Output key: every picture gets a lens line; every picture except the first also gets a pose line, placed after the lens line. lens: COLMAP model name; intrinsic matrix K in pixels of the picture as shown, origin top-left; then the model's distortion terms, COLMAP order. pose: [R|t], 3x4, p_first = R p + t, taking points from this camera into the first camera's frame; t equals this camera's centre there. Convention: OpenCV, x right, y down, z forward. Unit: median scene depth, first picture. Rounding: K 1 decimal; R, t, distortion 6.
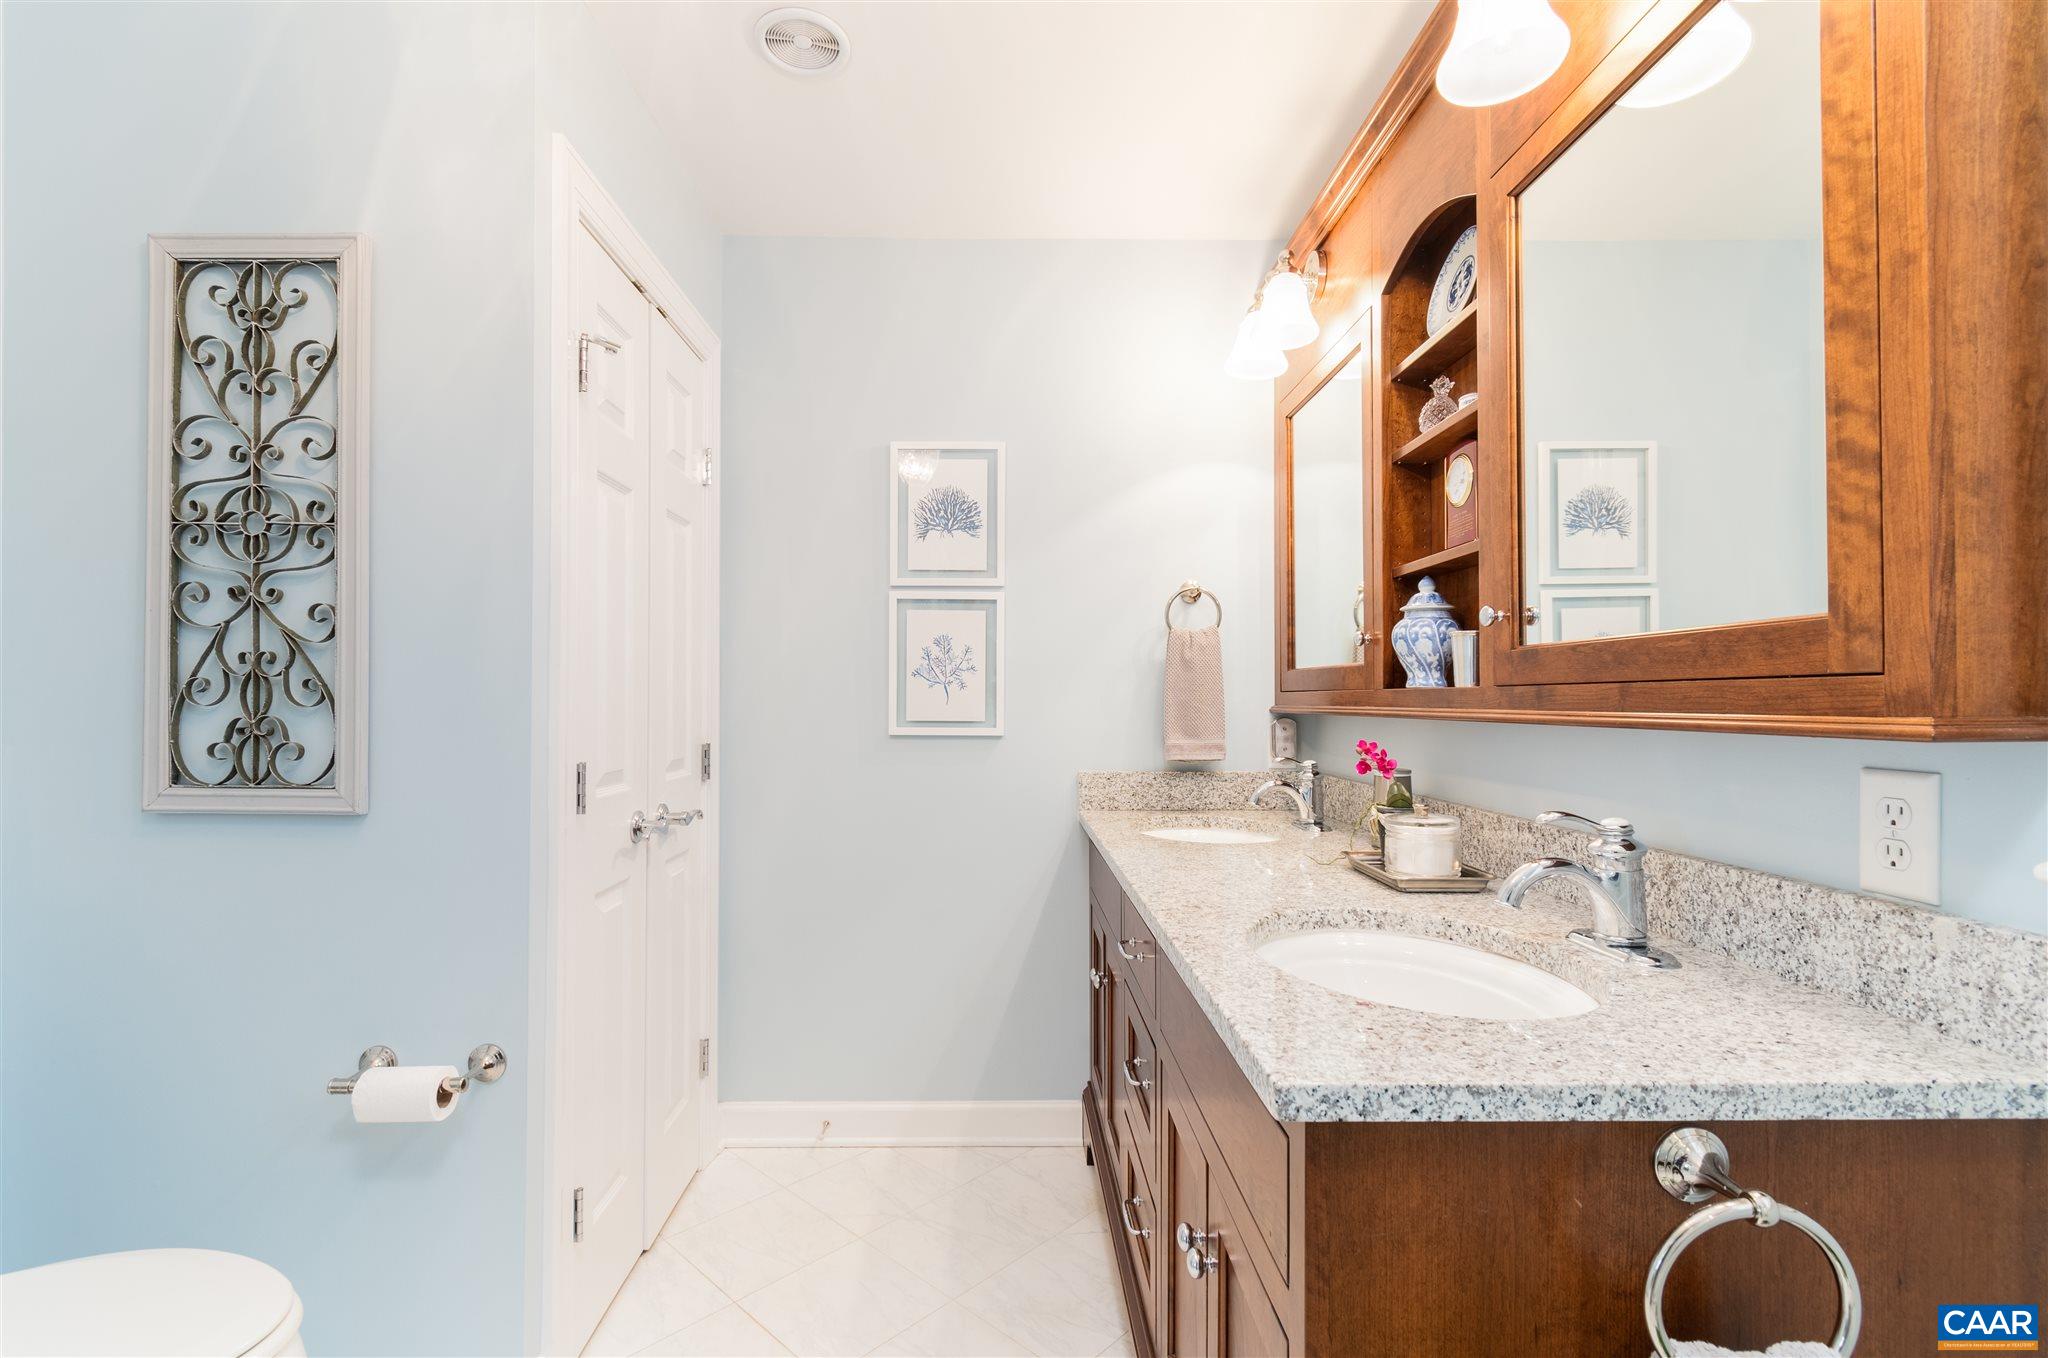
lens RADIAL K [[917.9, 0, 1022.2], [0, 917.9, 682.9], [0, 0, 1]] dist [0.000158, -0.000258]
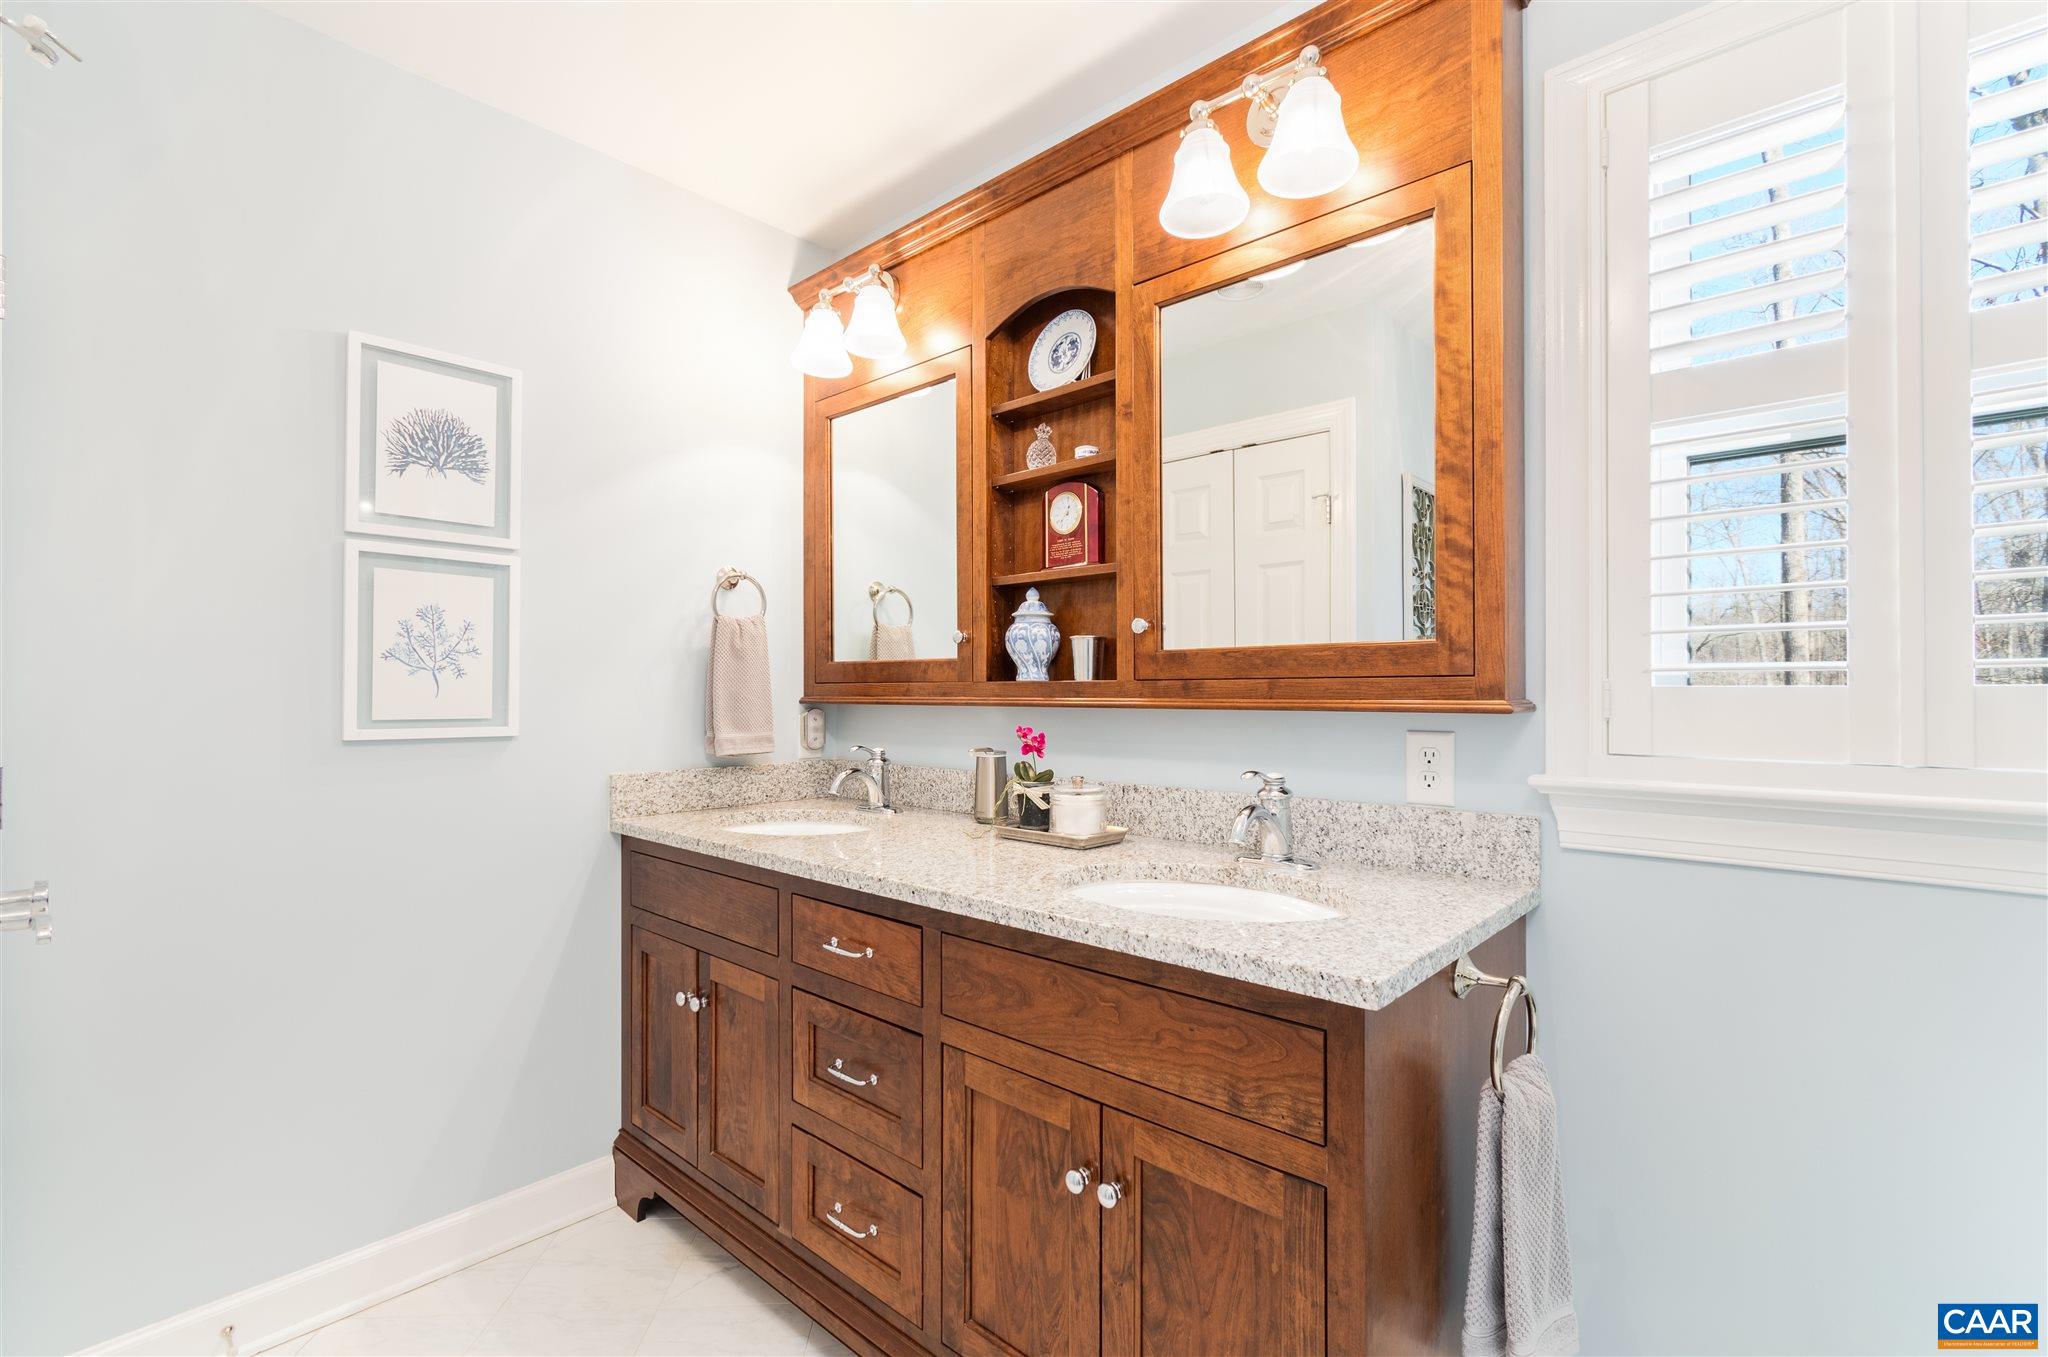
lens RADIAL K [[899.1, 0, 1024.0], [0, 899.1, 678.5], [0, 0, 1]] dist [0.001815, 0.000042]
pose [[0.691464, 0.010263, 0.722338, -0.410068], [-0.012901, 0.999915, -0.001858, 0.004365], [-0.722296, -0.008034, 0.691537, 0.195481]]
